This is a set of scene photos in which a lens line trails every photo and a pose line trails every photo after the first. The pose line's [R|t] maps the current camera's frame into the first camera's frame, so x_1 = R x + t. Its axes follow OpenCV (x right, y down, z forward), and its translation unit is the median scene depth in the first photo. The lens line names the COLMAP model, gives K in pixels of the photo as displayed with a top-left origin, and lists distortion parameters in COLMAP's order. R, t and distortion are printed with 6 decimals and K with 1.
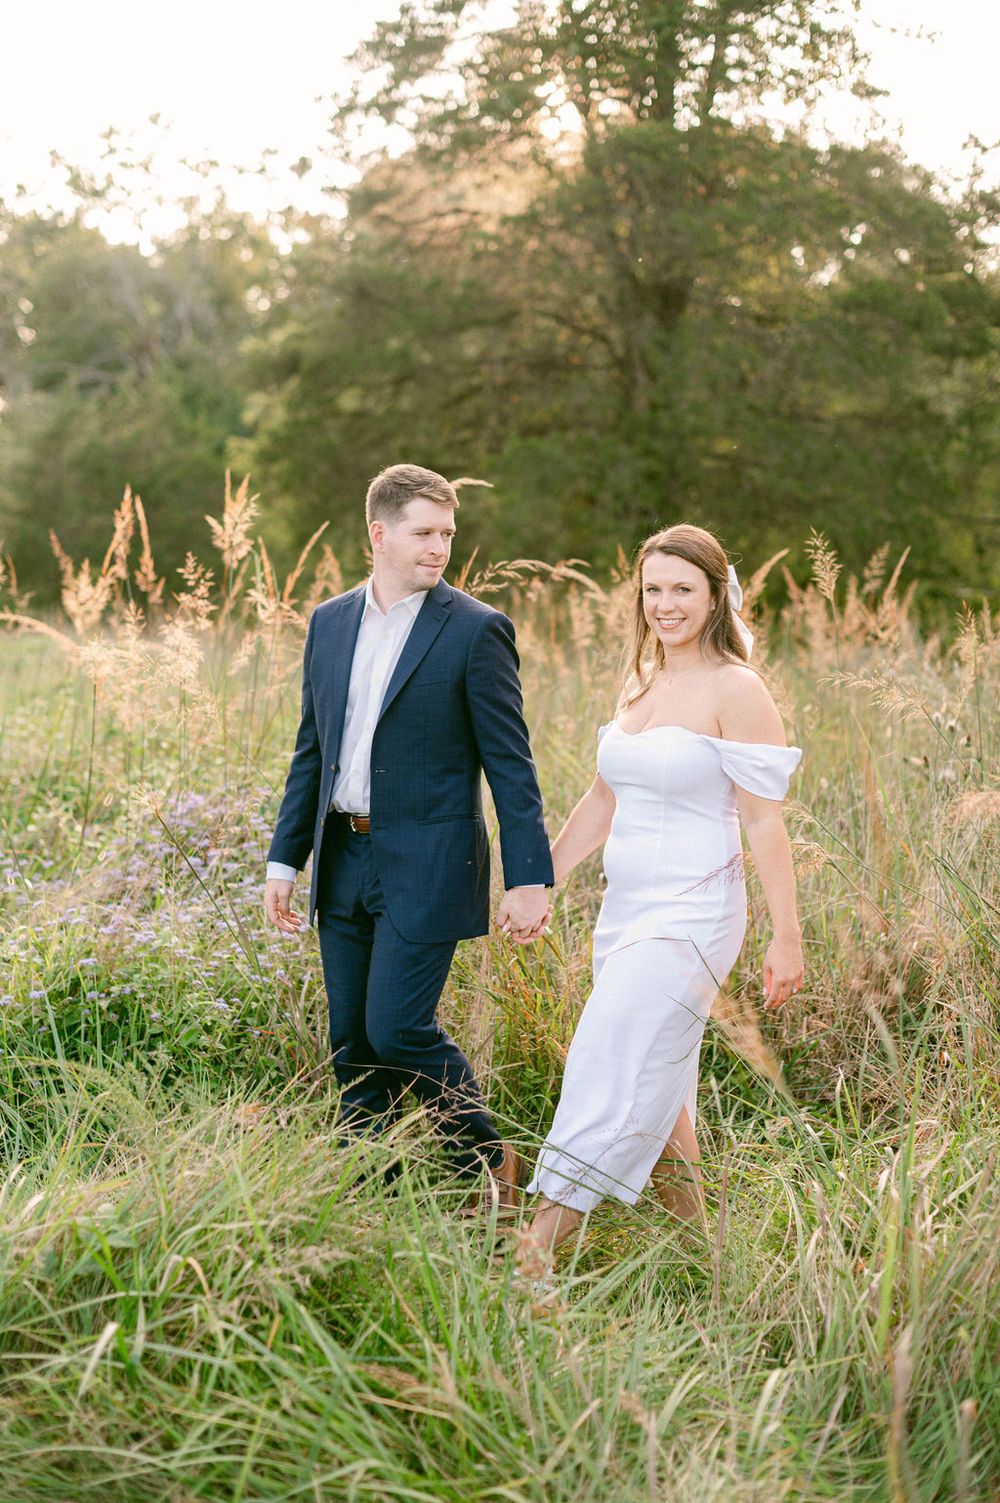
lens RADIAL K [[1719.1, 0, 500.0], [0, 1719.1, 751.5], [0, 0, 1]] dist [0.064061, 0.004464]
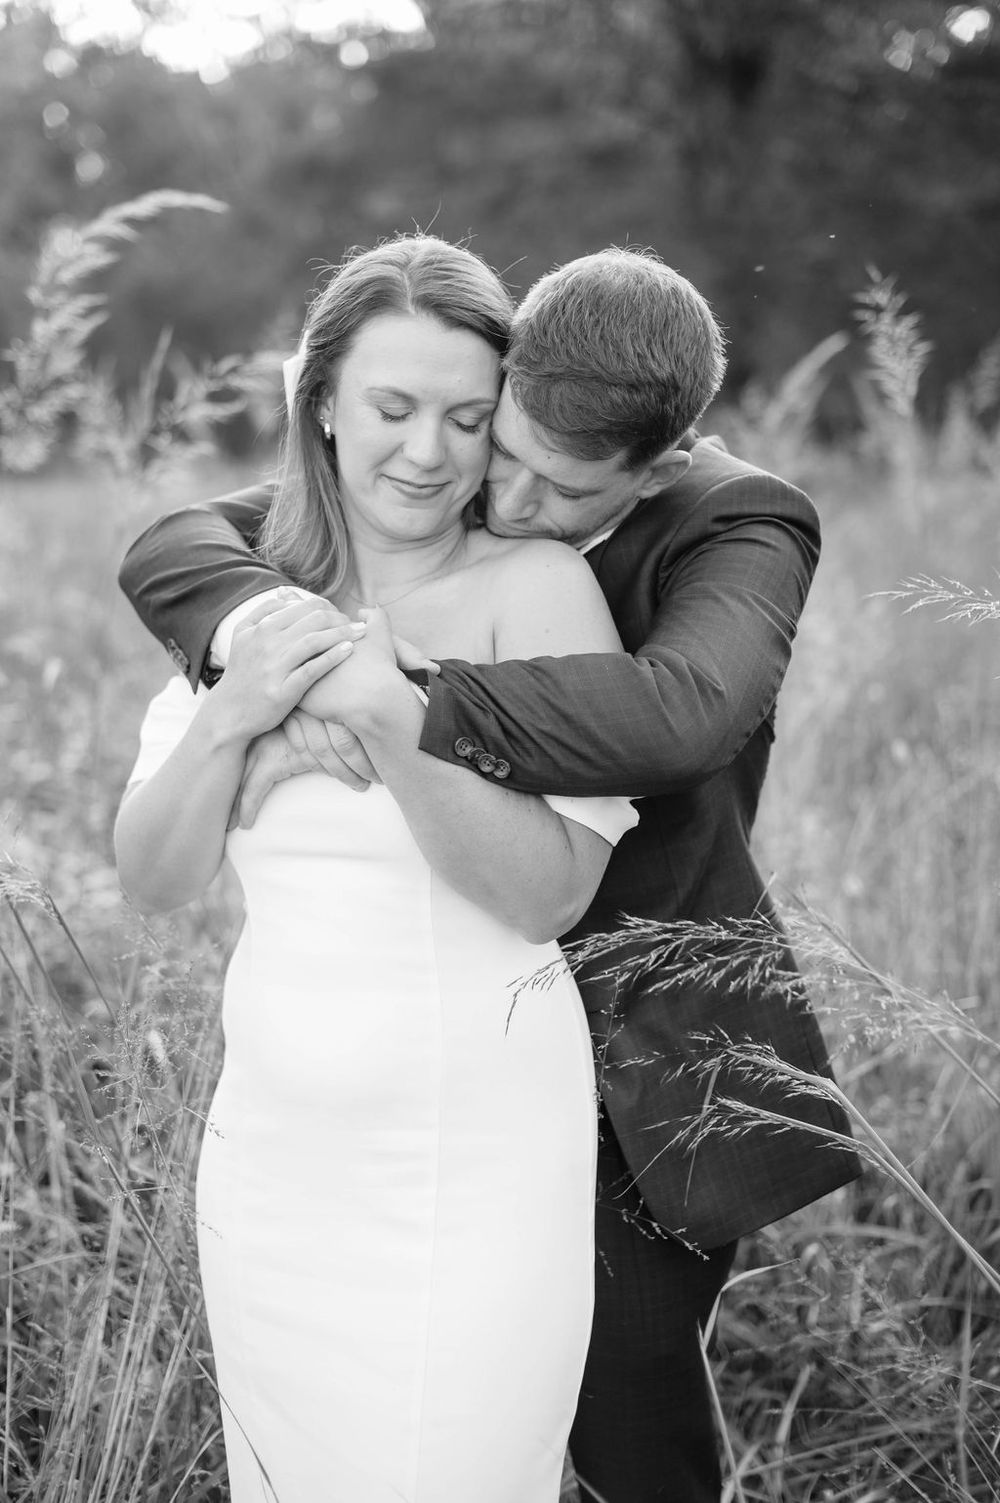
lens RADIAL K [[1719.1, 0, 500.0], [0, 1719.1, 751.5], [0, 0, 1]] dist [0.064061, 0.004464]
pose [[0.997829, -0.020988, -0.062420, 0.102239], [0.026542, 0.995632, 0.089517, -0.039093], [0.060269, -0.090979, 0.994027, 0.483108]]
